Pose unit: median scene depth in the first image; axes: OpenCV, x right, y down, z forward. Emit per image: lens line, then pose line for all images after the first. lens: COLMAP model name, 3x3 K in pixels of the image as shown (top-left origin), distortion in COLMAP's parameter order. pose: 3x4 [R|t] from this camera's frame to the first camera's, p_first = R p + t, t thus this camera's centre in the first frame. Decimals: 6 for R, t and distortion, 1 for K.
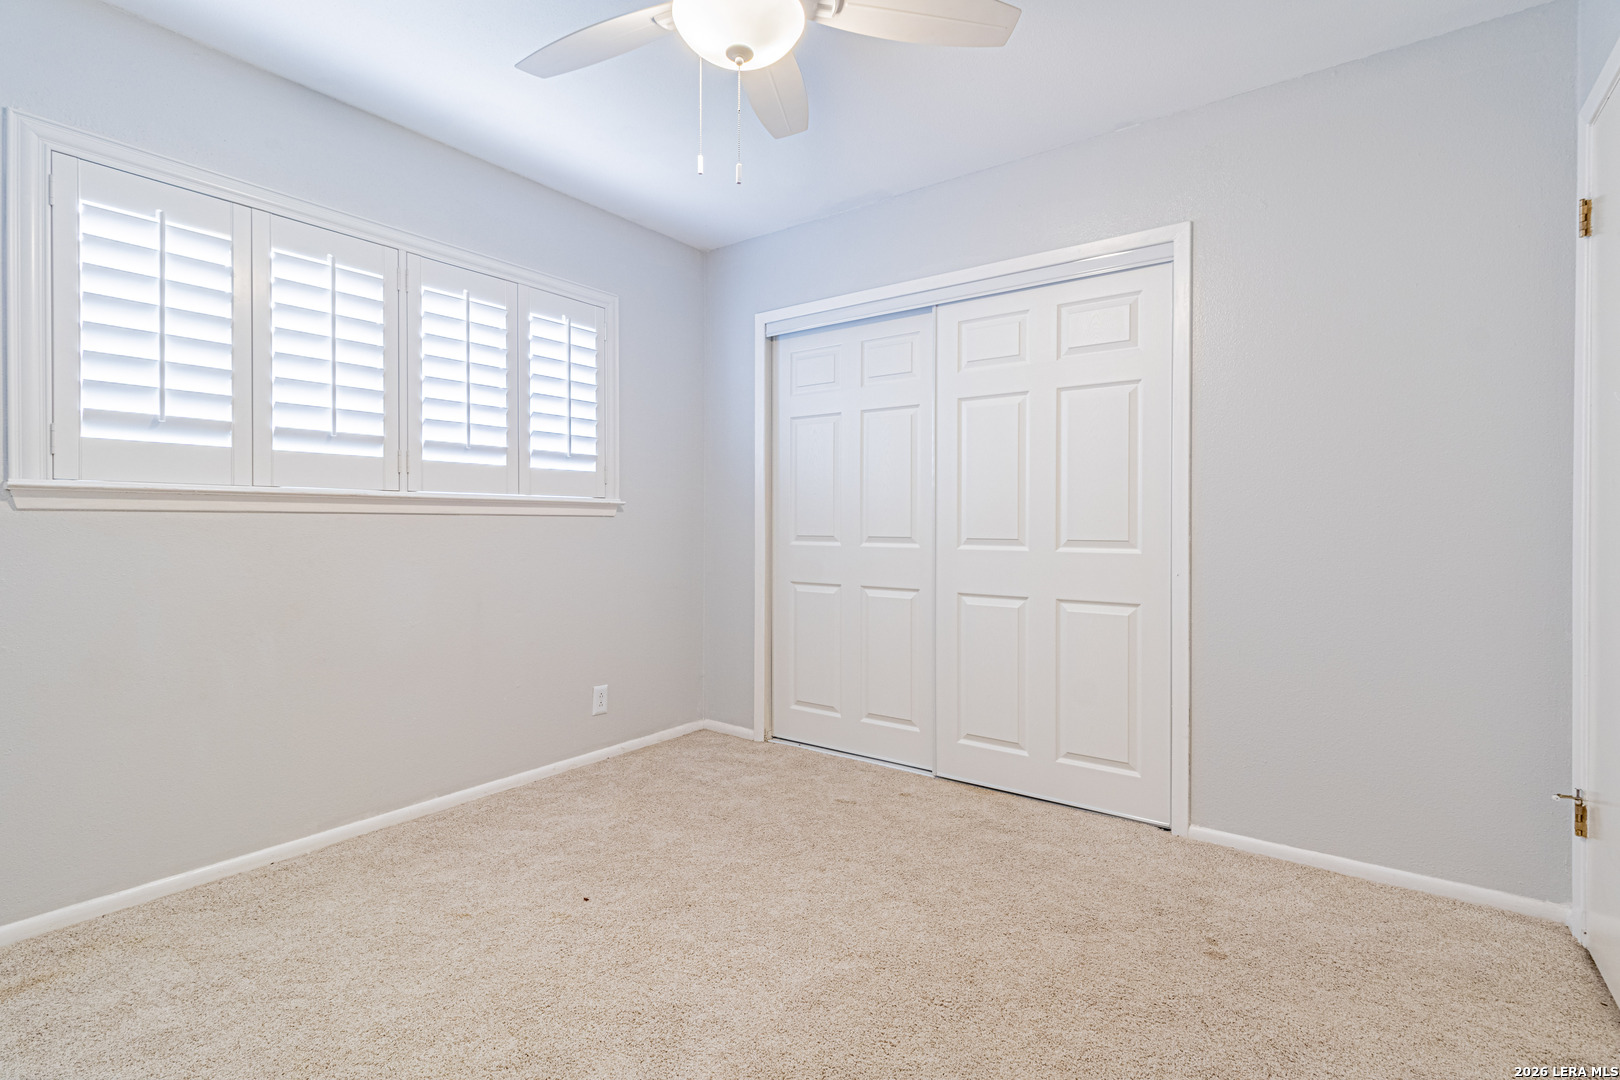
lens RADIAL K [[765.4, 0, 806.6], [0, 765.4, 529.4], [0, 0, 1]] dist [0.004124, 0.001100]
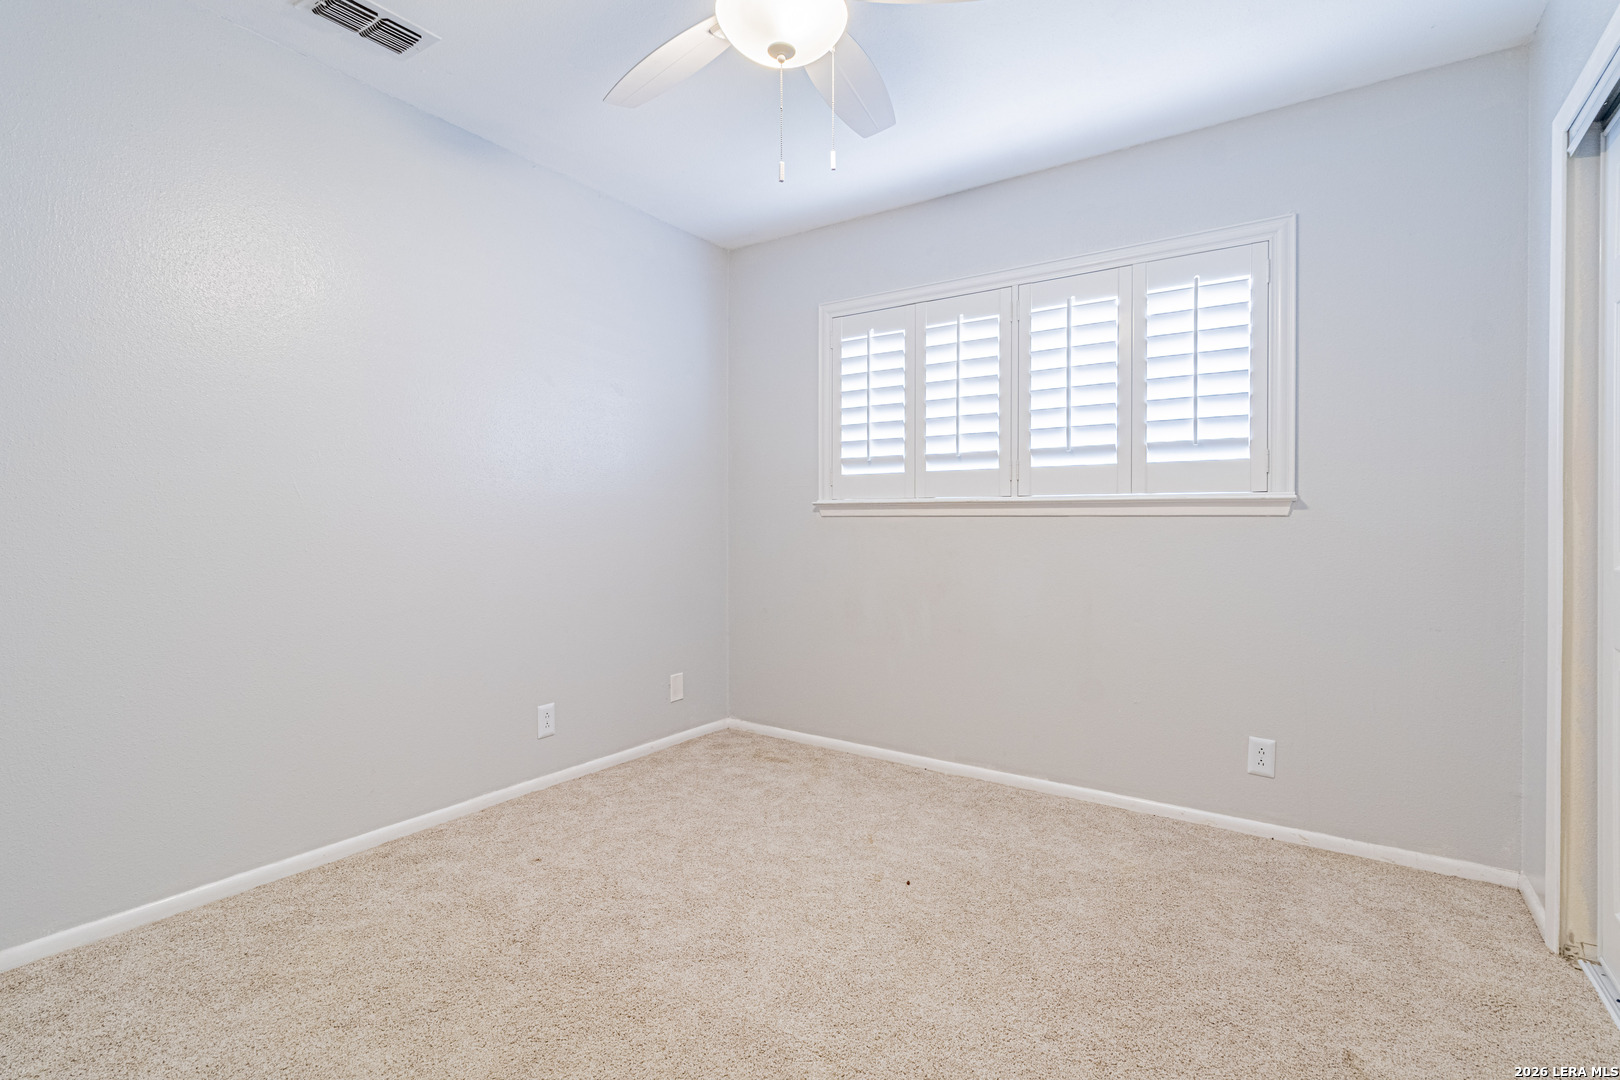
lens RADIAL K [[765.4, 0, 840.0], [0, 765.4, 535.9], [0, 0, 1]] dist [0.004124, 0.001100]
pose [[0.043282, 0.009957, -0.999013, 0.590664], [-0.015371, 0.999839, 0.009299, 0.002429], [0.998945, 0.014954, 0.043428, 0.679686]]
